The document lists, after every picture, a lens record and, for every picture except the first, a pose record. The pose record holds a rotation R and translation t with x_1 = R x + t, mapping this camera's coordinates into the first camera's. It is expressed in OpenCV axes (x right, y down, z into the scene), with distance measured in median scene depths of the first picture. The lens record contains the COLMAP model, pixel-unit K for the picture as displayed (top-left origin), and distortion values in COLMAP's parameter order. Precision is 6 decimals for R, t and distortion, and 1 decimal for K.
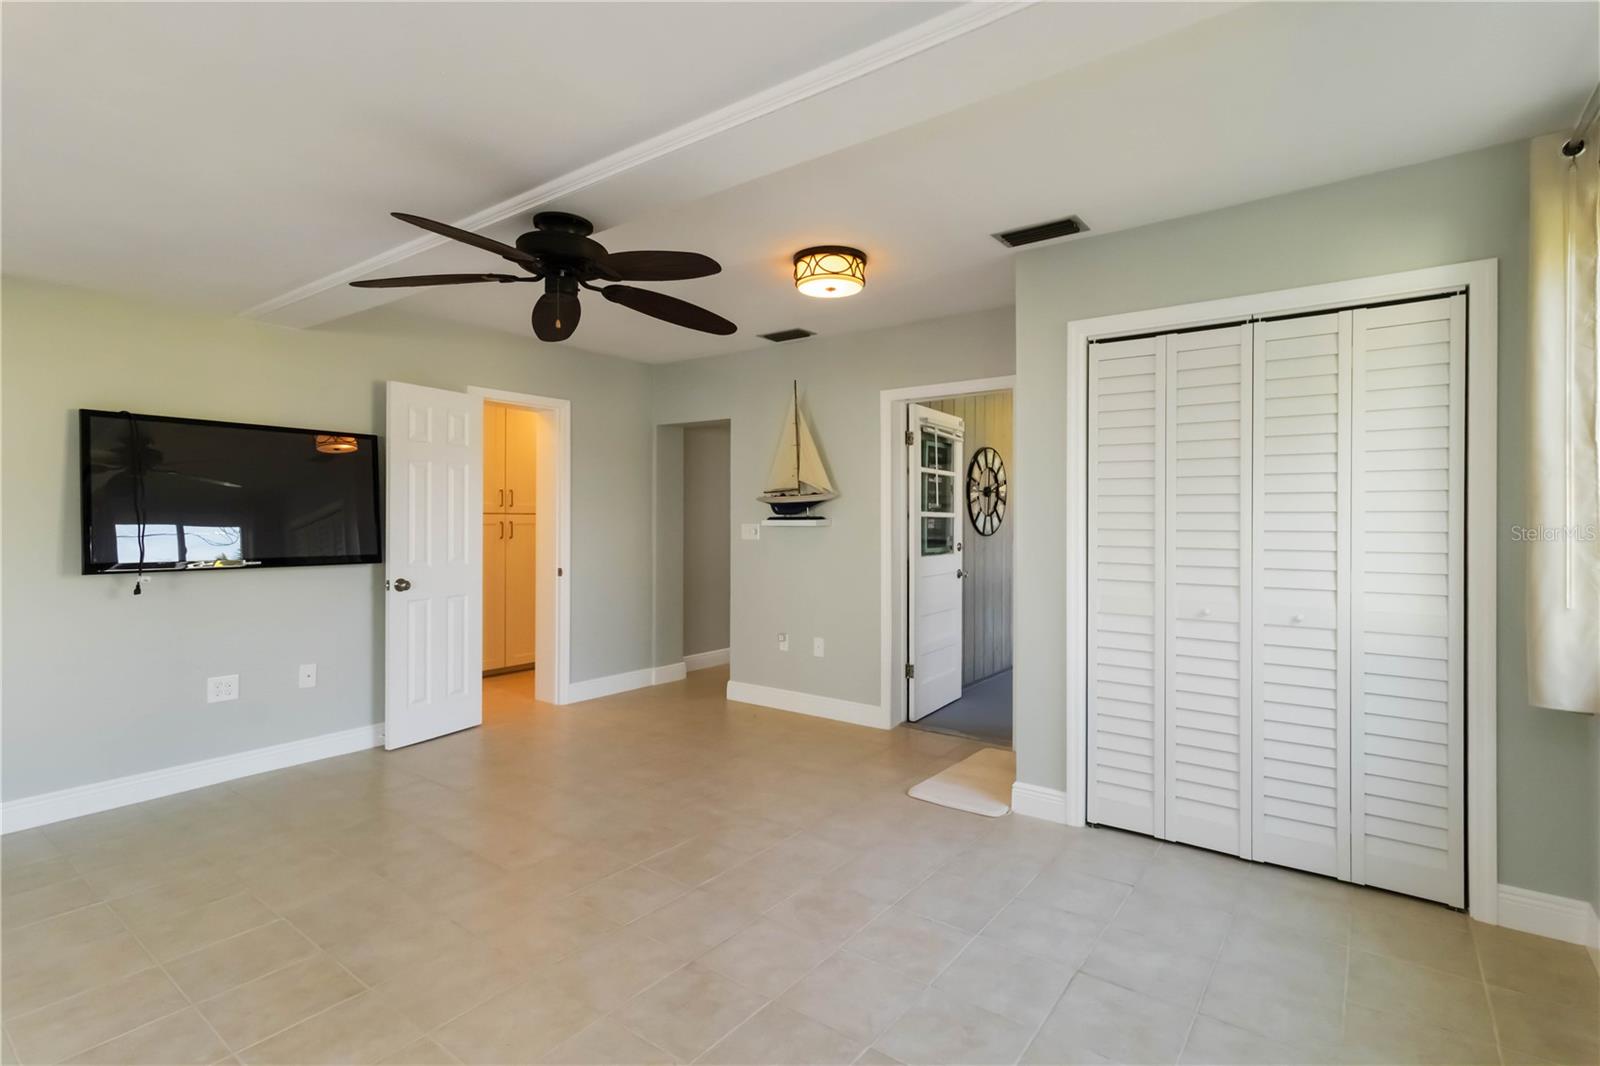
lens RADIAL K [[744.0, 0, 809.2], [0, 744.0, 521.4], [0, 0, 1]] dist [0.003465, 0.000664]
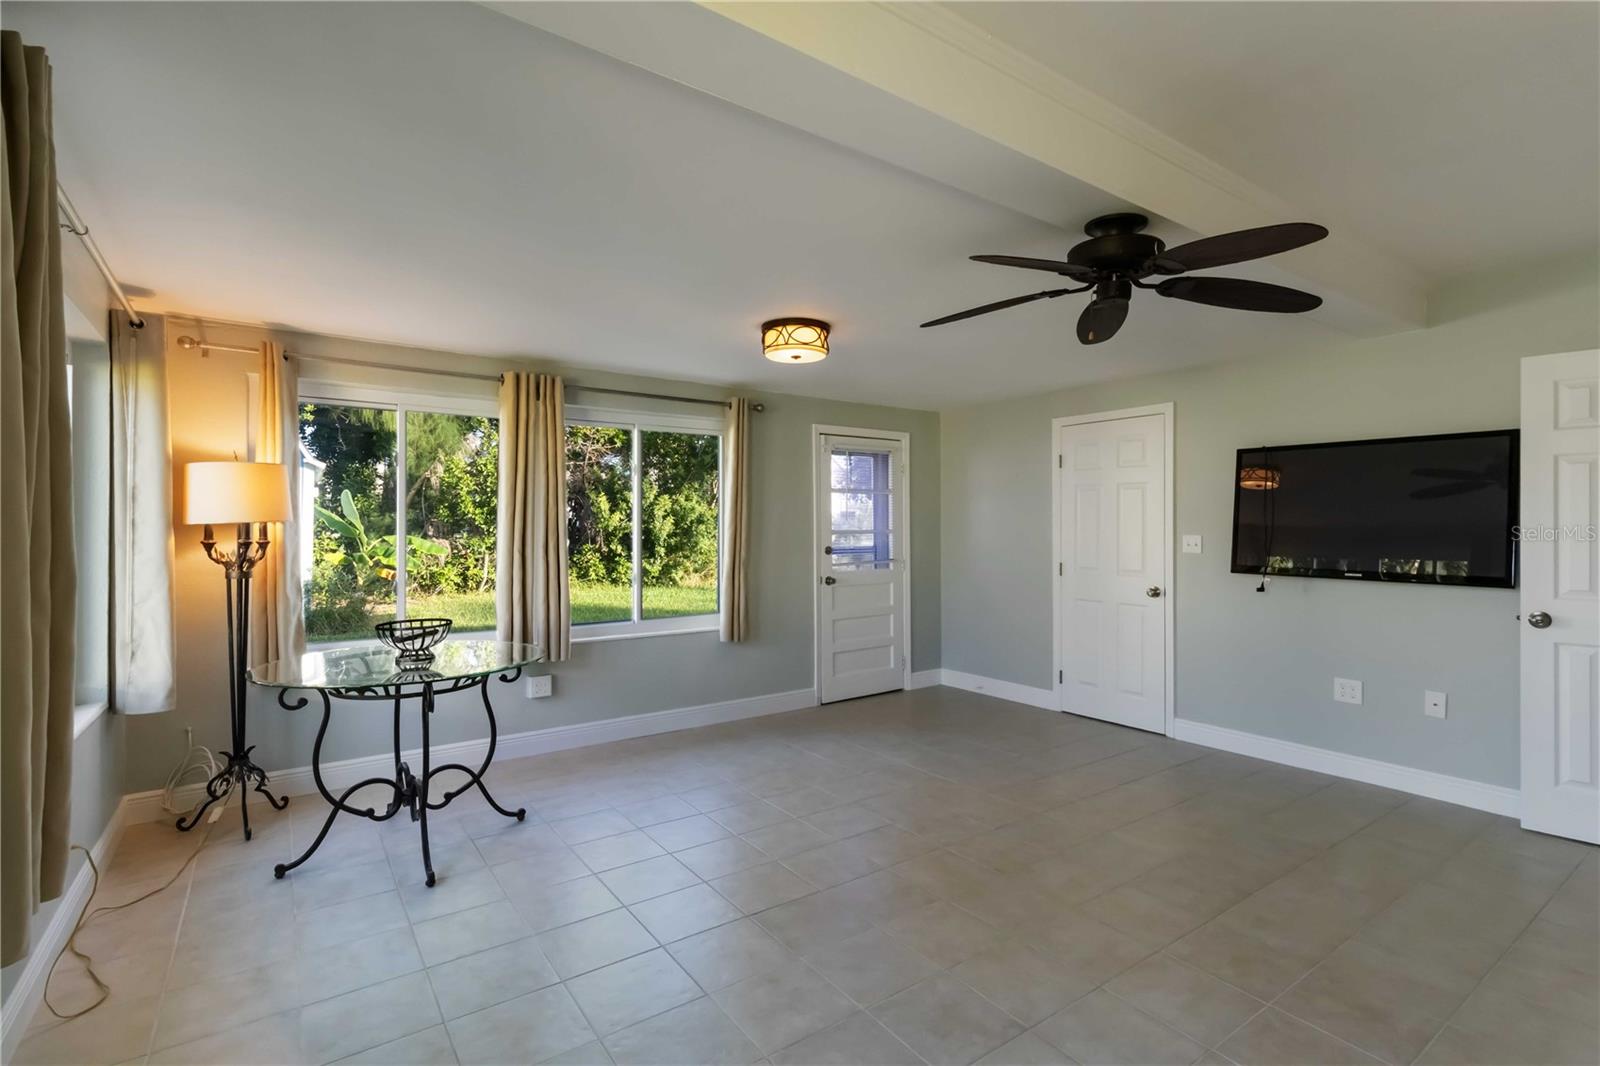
lens RADIAL K [[741.3, 0, 819.8], [0, 741.3, 526.6], [0, 0, 1]] dist [0.002315, 0.001068]
pose [[-0.285184, 0.005490, -0.958457, 0.344906], [0.000977, 0.999985, 0.005437, -0.013505], [0.958472, 0.000614, -0.285185, 0.446625]]
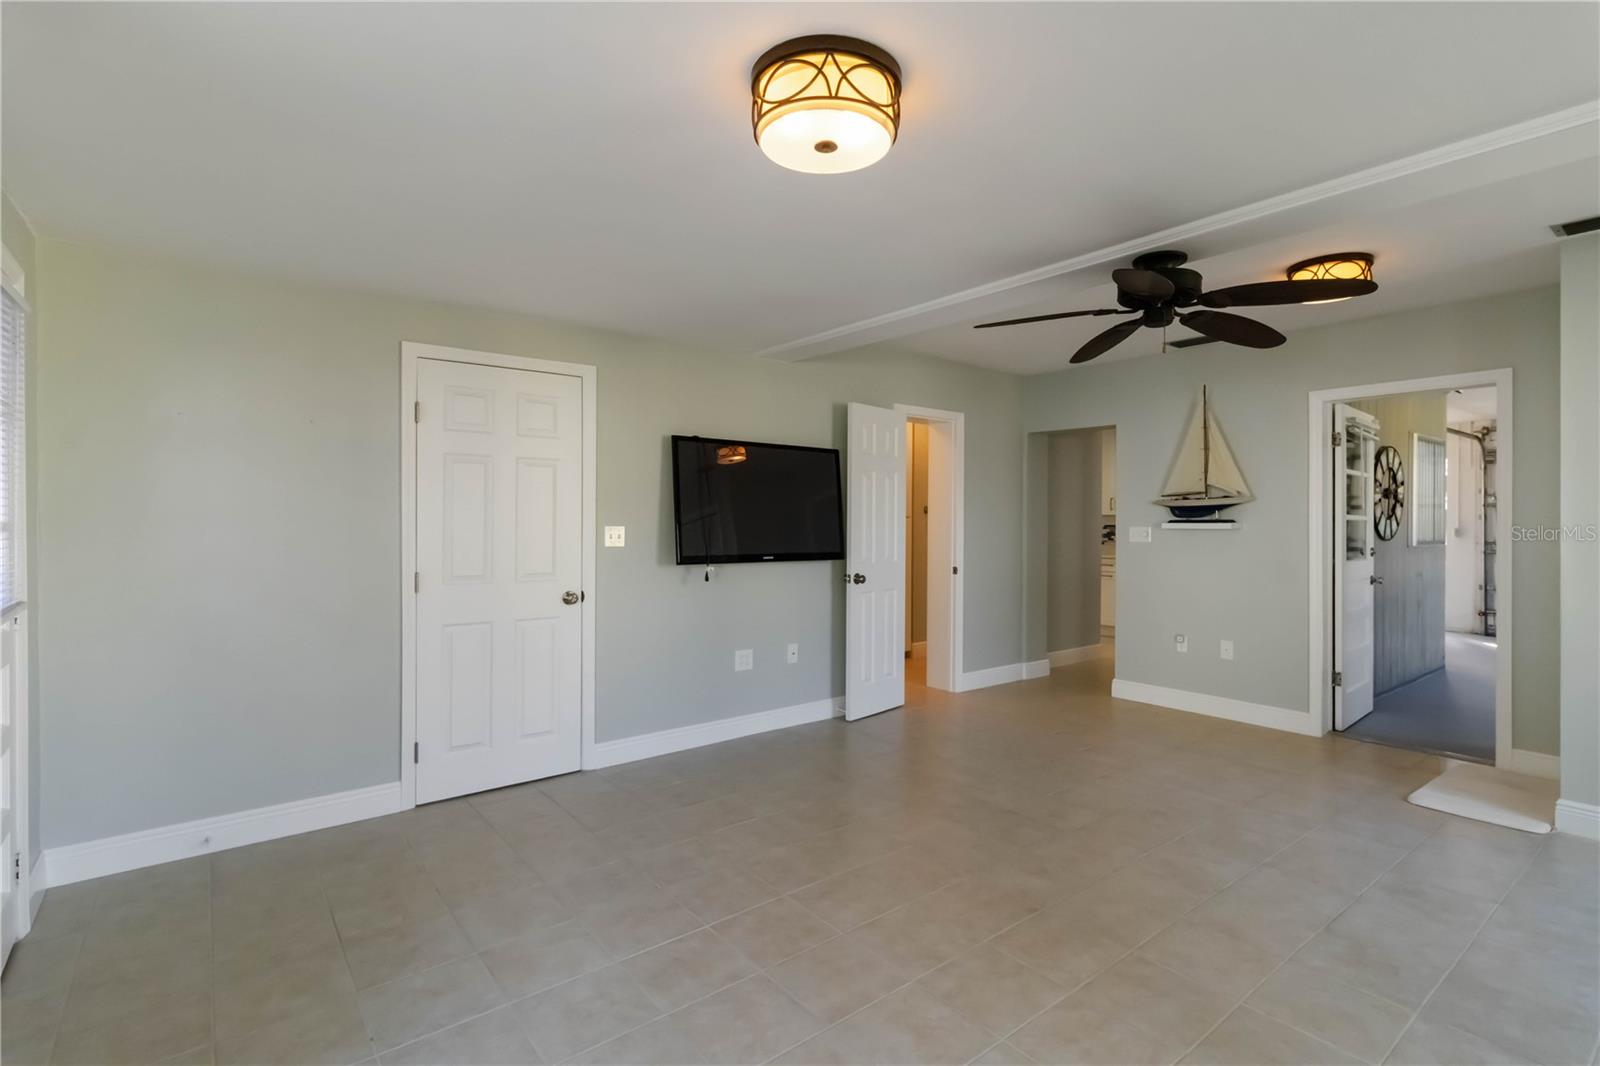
lens RADIAL K [[741.3, 0, 819.8], [0, 741.3, 526.6], [0, 0, 1]] dist [0.002315, 0.001068]
pose [[0.967234, 0.003472, -0.253863, -0.275718], [-0.002590, 0.999989, 0.003809, 0.000278], [0.253874, -0.003026, 0.967233, -0.111101]]
